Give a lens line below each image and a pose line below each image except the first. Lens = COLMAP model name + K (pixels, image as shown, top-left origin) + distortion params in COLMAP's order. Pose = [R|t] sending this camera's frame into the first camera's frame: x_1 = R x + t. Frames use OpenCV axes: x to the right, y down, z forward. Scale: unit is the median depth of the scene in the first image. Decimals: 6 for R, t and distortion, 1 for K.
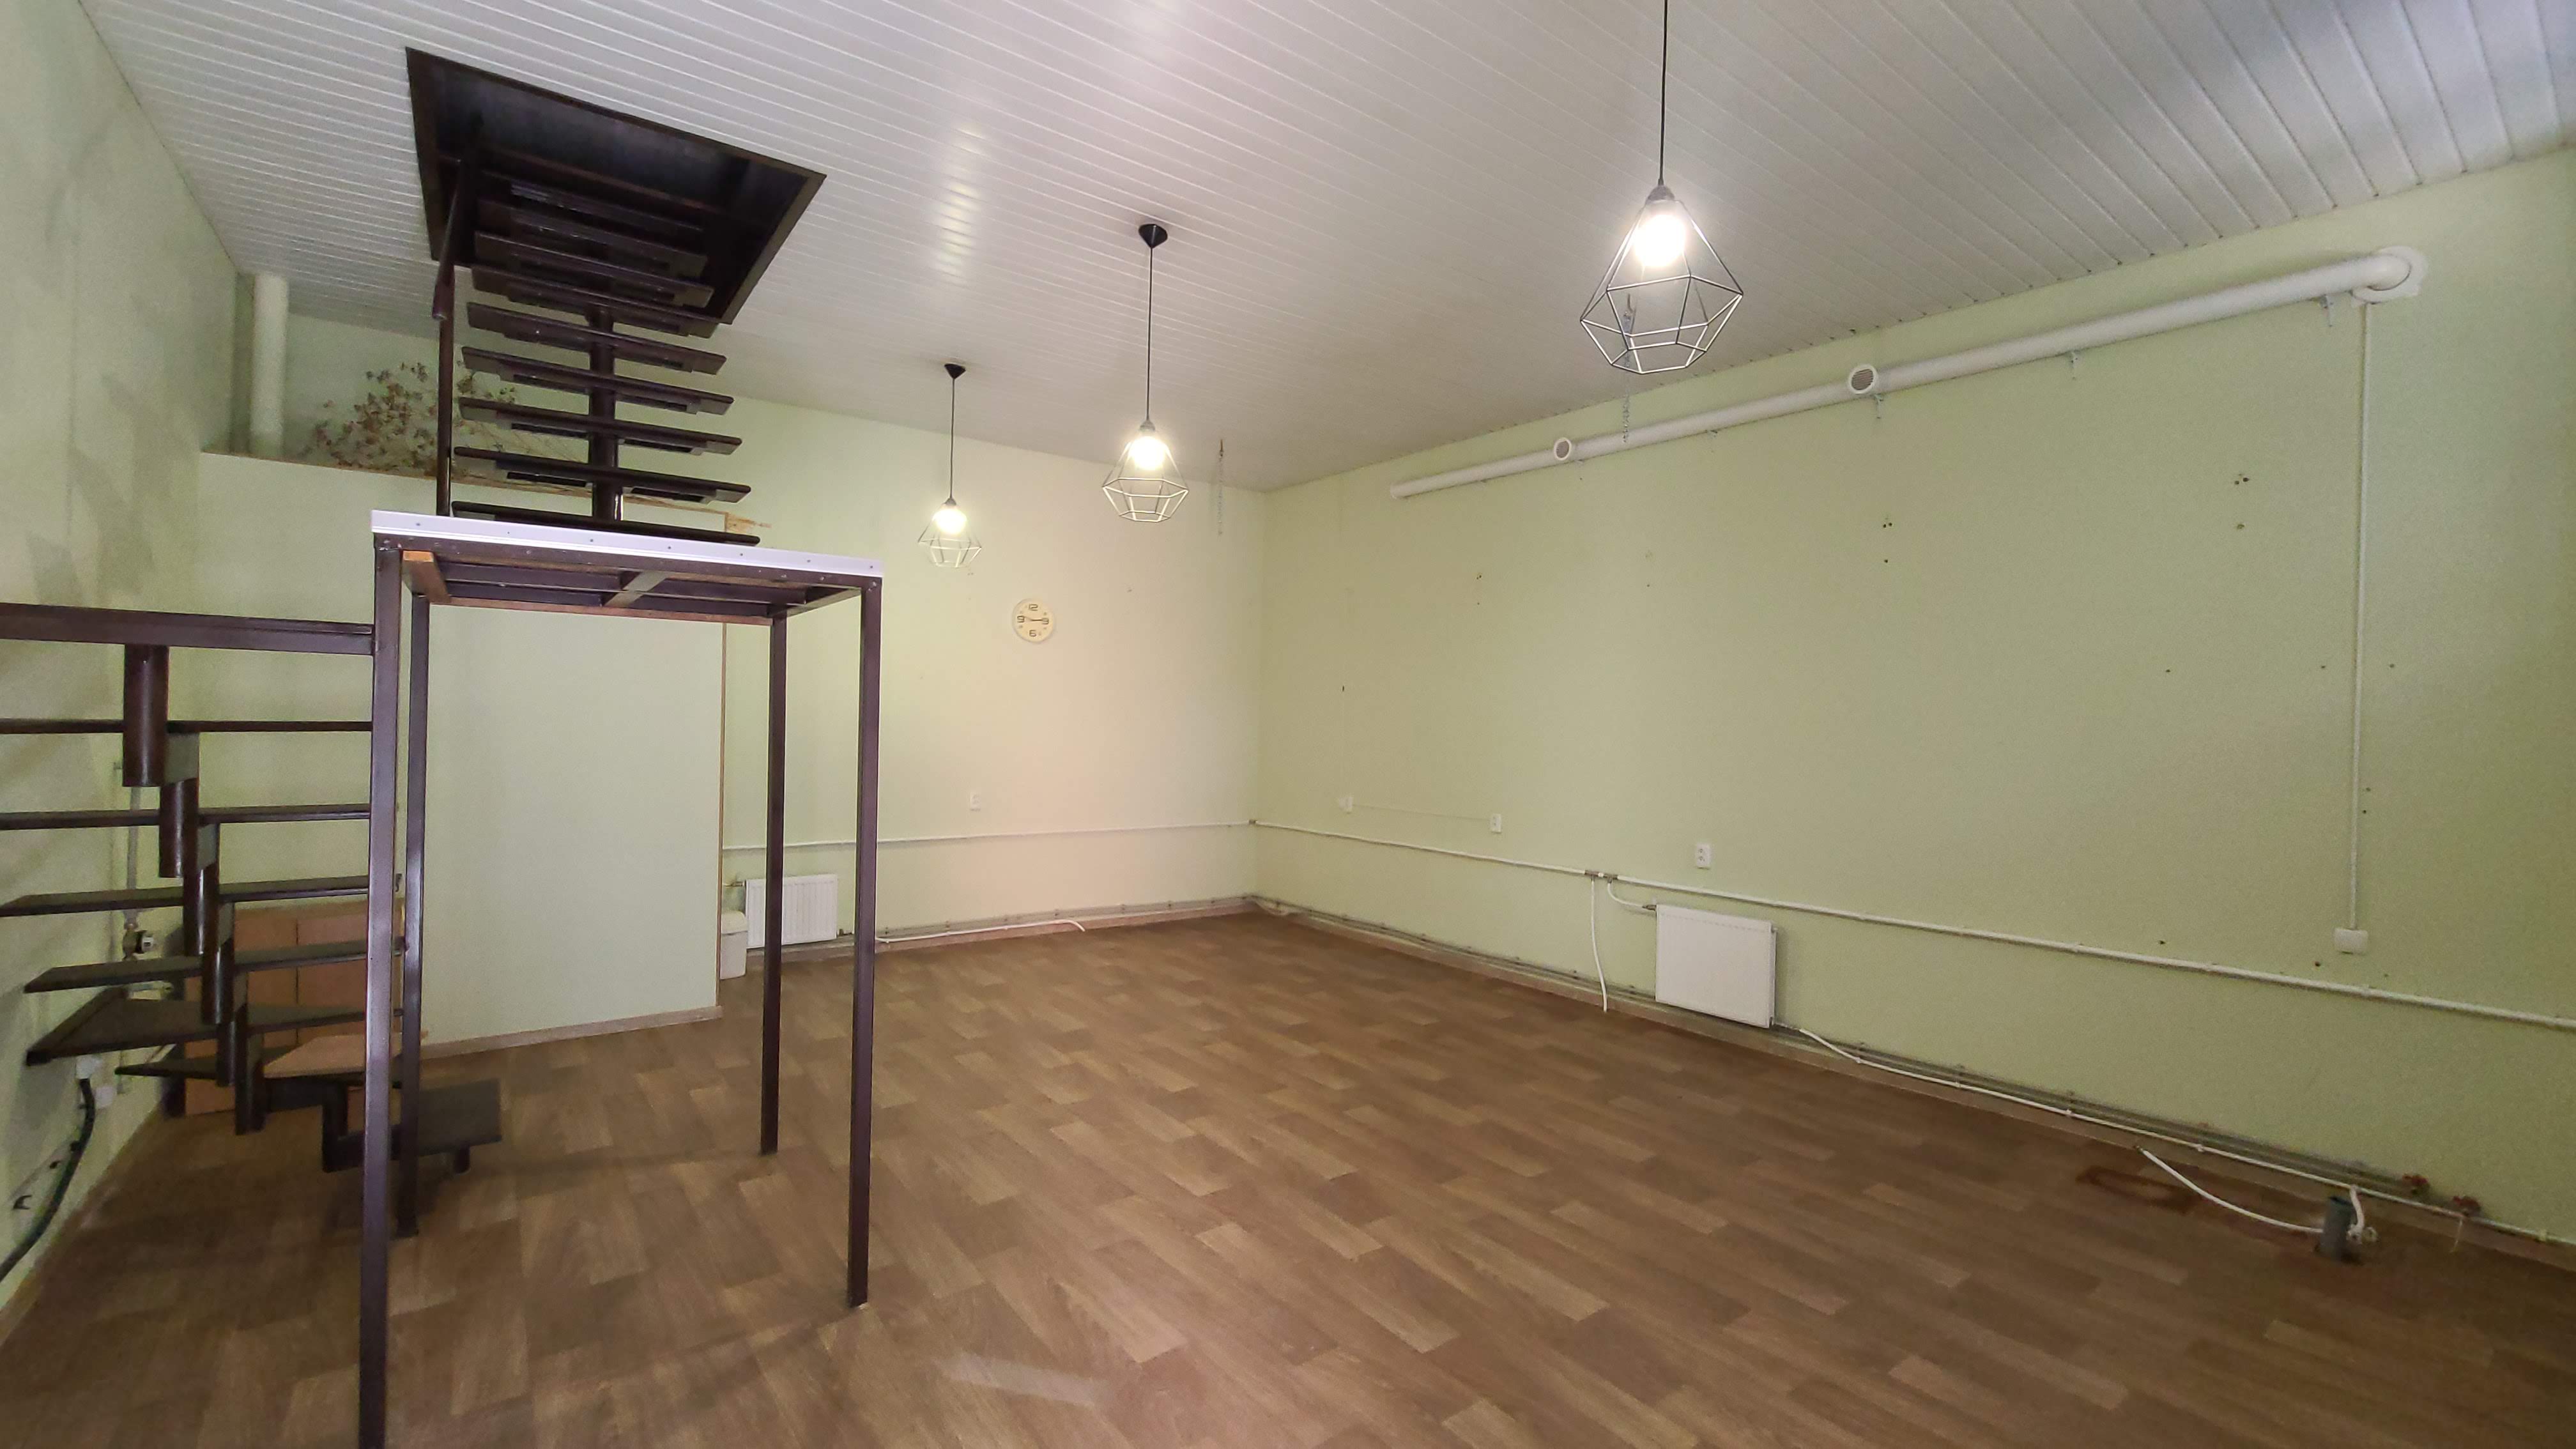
lens RADIAL K [[1044.5, 0, 1282.9], [0, 1044.5, 726.2], [0, 0, 1]] dist [-0.000398, 0.000179]
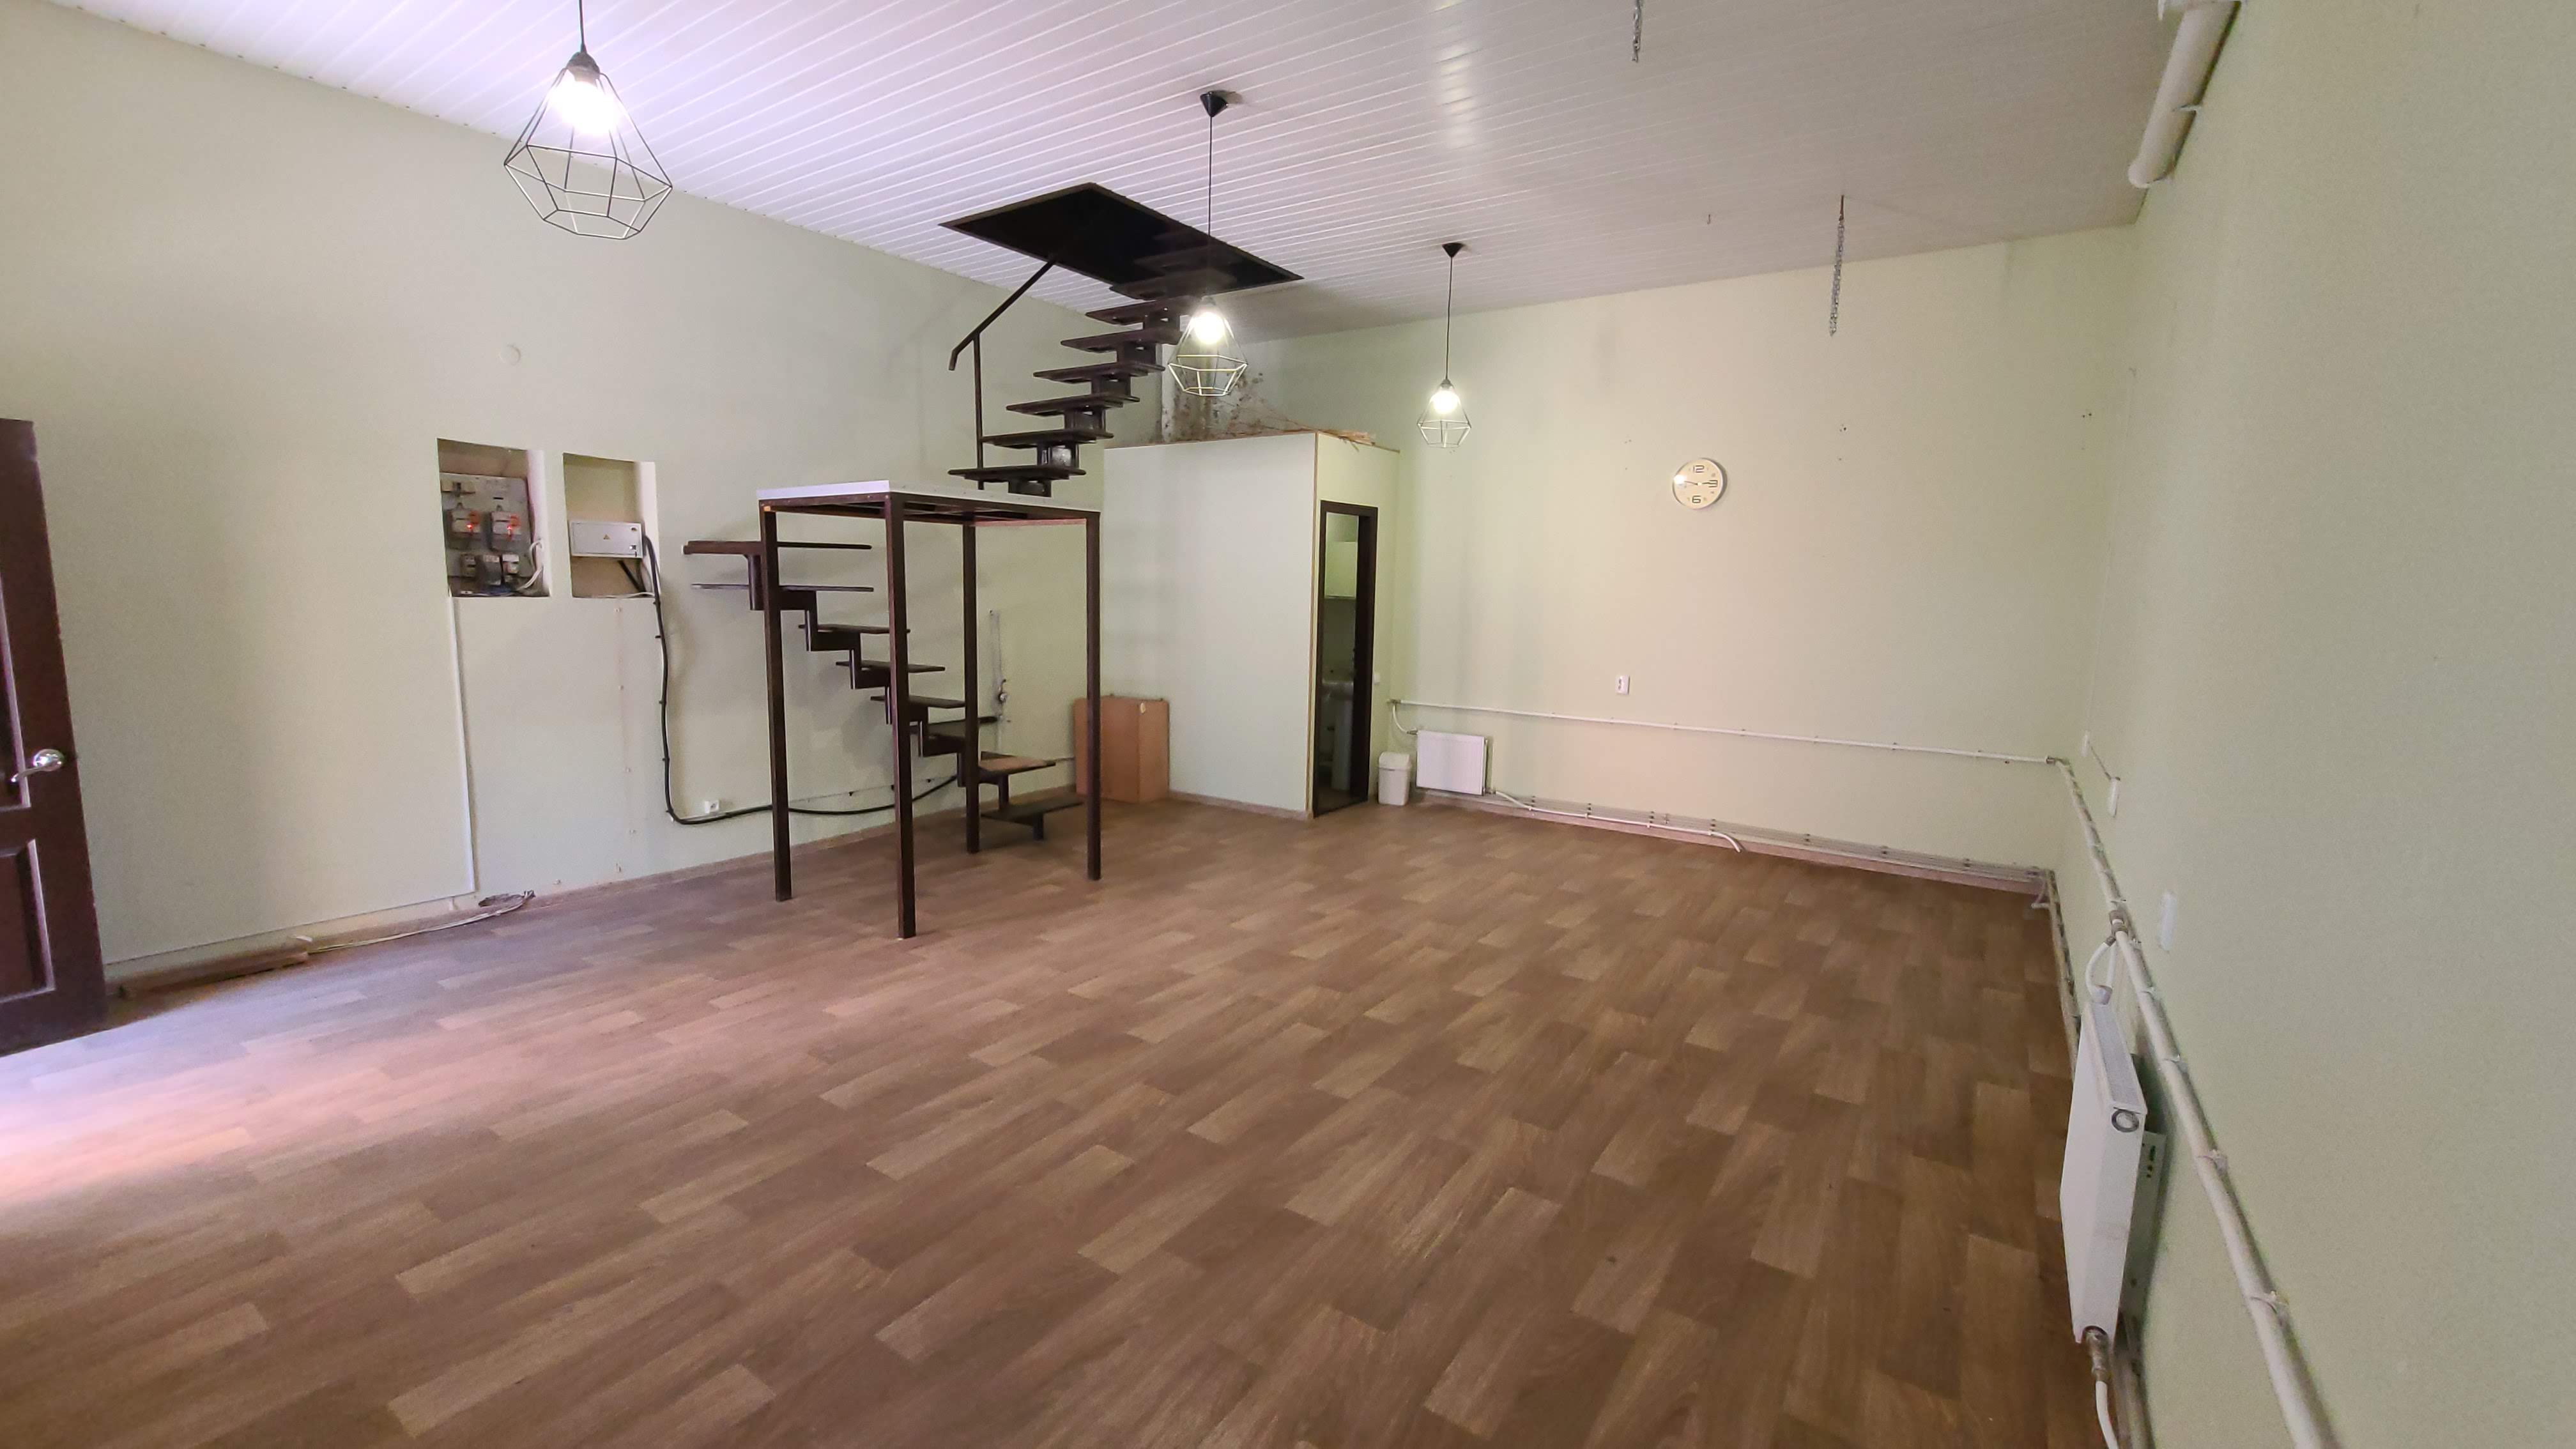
lens RADIAL K [[1044.5, 0, 1288.1], [0, 1044.5, 724.2], [0, 0, 1]] dist [-0.000398, 0.000179]
pose [[0.314827, 0.110967, -0.942640, 0.955274], [-0.018323, 0.993668, 0.110855, 0.013342], [0.948972, -0.017628, 0.314866, 0.771554]]
